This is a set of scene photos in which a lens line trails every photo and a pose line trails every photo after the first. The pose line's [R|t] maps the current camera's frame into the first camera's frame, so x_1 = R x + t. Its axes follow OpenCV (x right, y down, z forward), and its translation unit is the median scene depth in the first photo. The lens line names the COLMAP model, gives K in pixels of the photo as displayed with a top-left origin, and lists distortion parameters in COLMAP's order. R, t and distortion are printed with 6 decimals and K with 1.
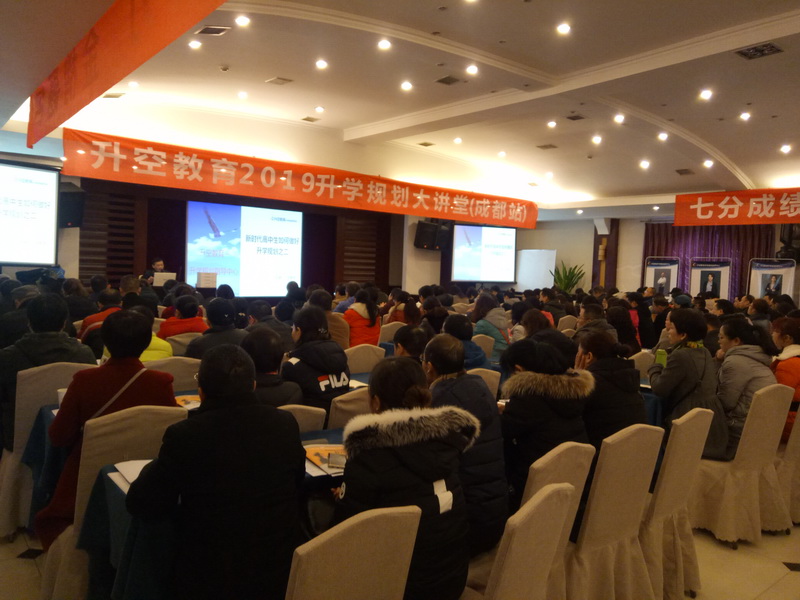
lens RADIAL K [[609.5, 0, 404.5], [0, 609.5, 295.3], [0, 0, 1]] dist [0.072948, -0.089253]
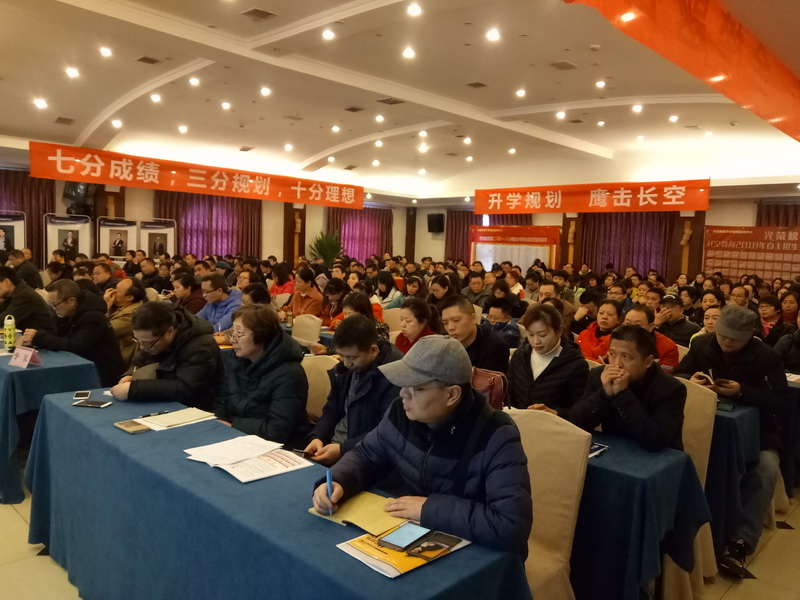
lens RADIAL K [[609.5, 0, 404.5], [0, 609.5, 295.3], [0, 0, 1]] dist [0.072948, -0.089253]
pose [[-0.105877, -0.119686, 0.987150, -0.526034], [0.009871, 0.992555, 0.121400, -0.047555], [-0.994330, 0.022597, -0.103907, 0.580042]]
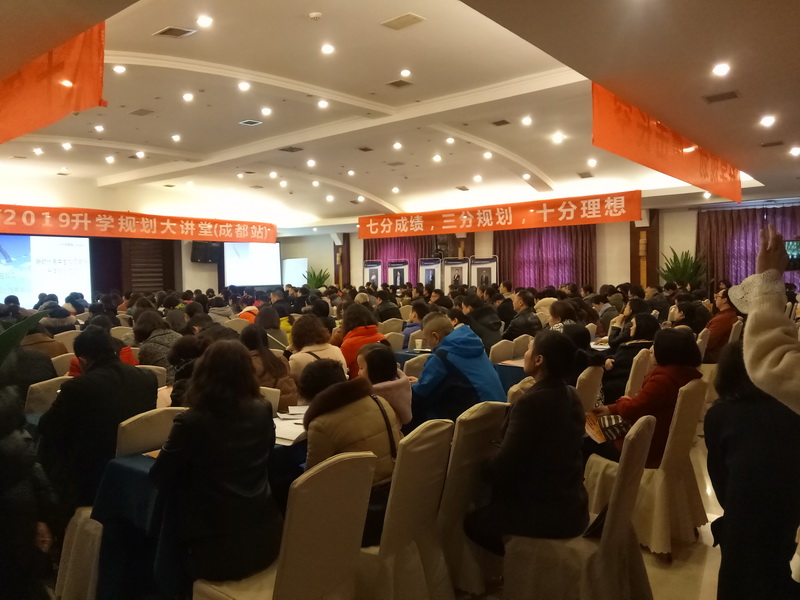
lens RADIAL K [[609.5, 0, 404.5], [0, 609.5, 295.3], [0, 0, 1]] dist [0.072948, -0.089253]
pose [[0.979296, -0.062216, 0.192635, 0.267126], [0.064282, 0.997922, -0.004486, 0.032228], [-0.191955, 0.016776, 0.981260, -0.422831]]
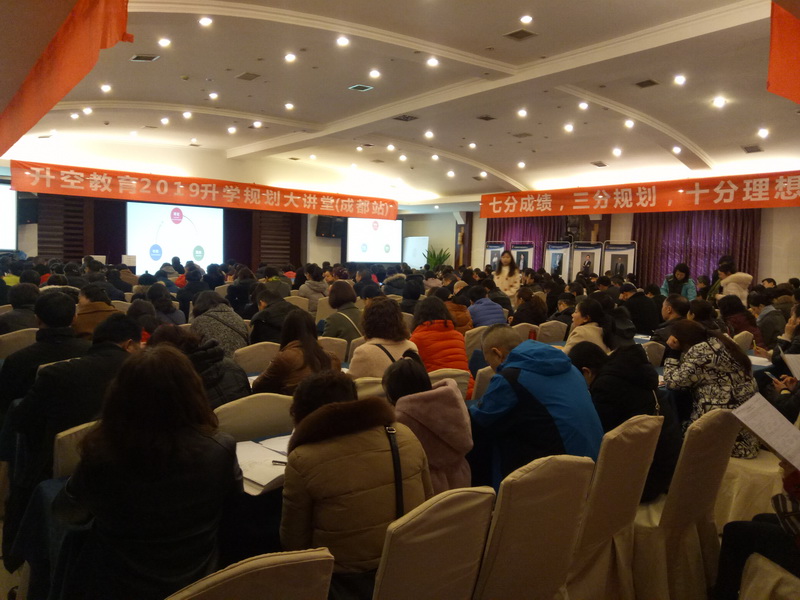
lens RADIAL K [[609.5, 0, 404.5], [0, 609.5, 295.3], [0, 0, 1]] dist [0.072948, -0.089253]
pose [[0.999738, -0.008231, -0.021365, 0.306654], [0.008648, 0.999772, 0.019507, 0.029366], [0.021200, -0.019686, 0.999581, -0.351326]]
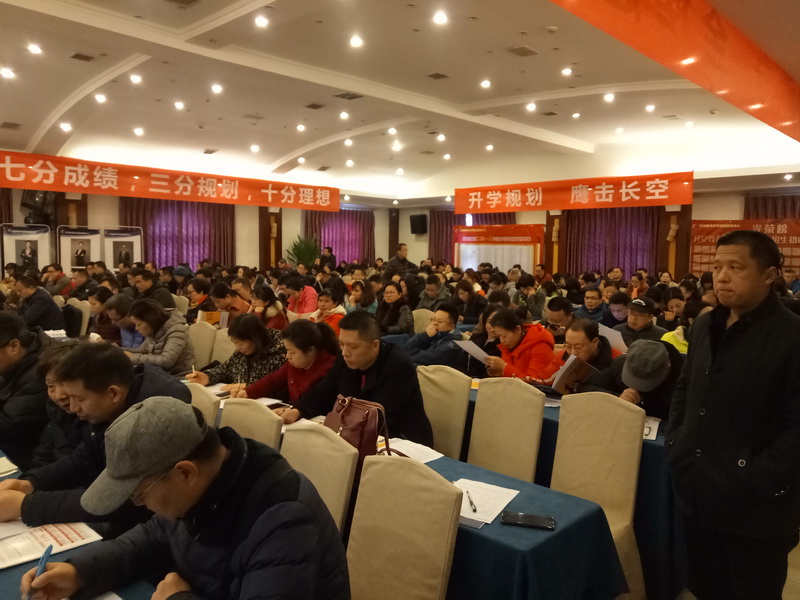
lens RADIAL K [[609.5, 0, 404.5], [0, 609.5, 295.3], [0, 0, 1]] dist [0.072948, -0.089253]
pose [[-0.107667, -0.113642, 0.987671, -0.486547], [0.033484, 0.992467, 0.117845, -0.044907], [-0.993623, 0.045759, -0.103051, 0.530152]]
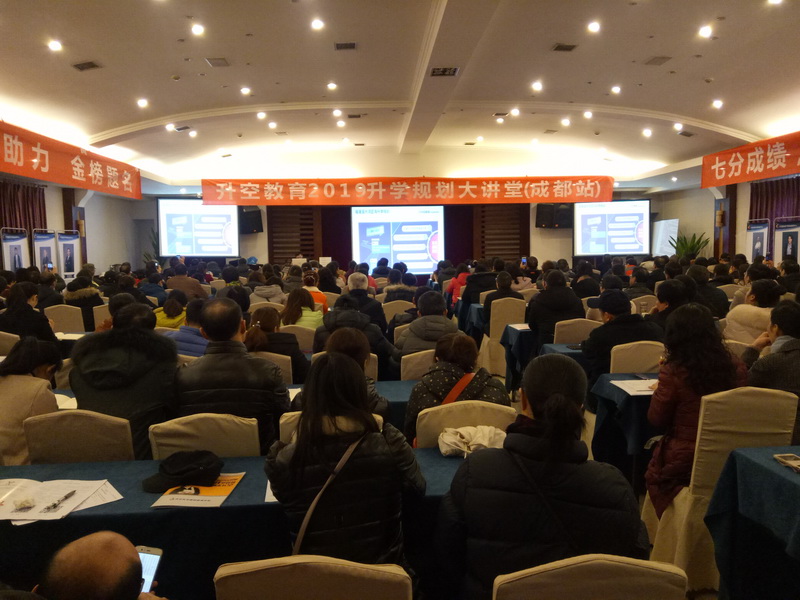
lens RADIAL K [[609.5, 0, 404.5], [0, 609.5, 295.3], [0, 0, 1]] dist [0.072948, -0.089253]
pose [[0.805493, -0.004777, -0.592586, 0.651513], [0.018367, 0.999688, 0.016907, 0.029985], [0.592321, -0.024502, 0.805330, -0.059196]]
